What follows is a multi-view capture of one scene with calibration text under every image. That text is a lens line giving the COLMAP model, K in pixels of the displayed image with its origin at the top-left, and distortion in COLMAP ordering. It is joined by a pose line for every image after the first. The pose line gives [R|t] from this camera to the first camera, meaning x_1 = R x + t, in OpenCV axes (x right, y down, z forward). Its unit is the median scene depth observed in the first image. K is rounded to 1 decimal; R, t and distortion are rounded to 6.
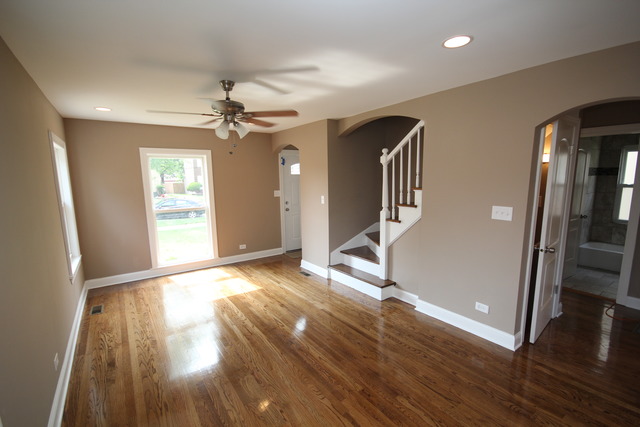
lens RADIAL K [[293.9, 0, 318.5], [0, 293.9, 223.0], [0, 0, 1]] dist [0.012197, -0.012934]
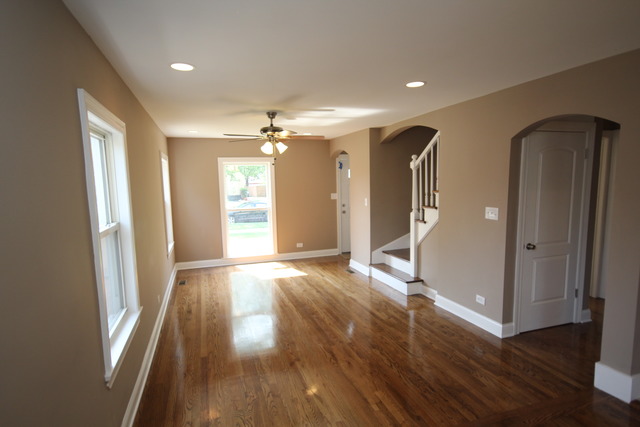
lens RADIAL K [[352.1, 0, 319.1], [0, 352.1, 222.4], [0, 0, 1]] dist [-0.002493, 0.019684]
pose [[0.959396, 0.027888, -0.280681, 0.252855], [-0.036424, 0.999018, -0.025242, 0.040624], [0.279701, 0.034440, 0.959469, -0.328563]]
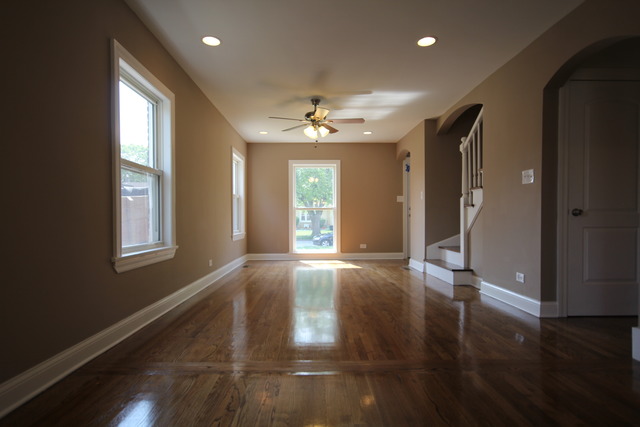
lens RADIAL K [[352.1, 0, 319.1], [0, 352.1, 222.4], [0, 0, 1]] dist [-0.002493, 0.019684]
pose [[0.833237, 0.019569, -0.552570, 0.479208], [-0.094439, 0.989725, -0.107357, 0.220522], [0.544791, 0.141638, 0.826524, -0.257918]]
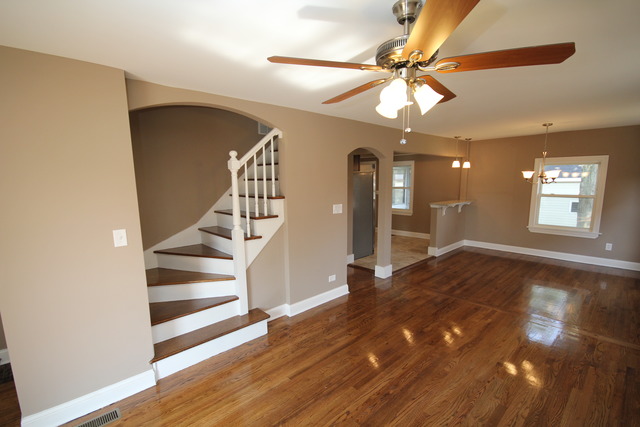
lens RADIAL K [[293.9, 0, 318.5], [0, 293.9, 223.0], [0, 0, 1]] dist [0.012197, -0.012934]
pose [[-0.129518, -0.131263, 0.982850, -0.578508], [0.170448, 0.973498, 0.152476, -0.143156], [-0.976817, 0.187273, -0.103712, 0.866489]]
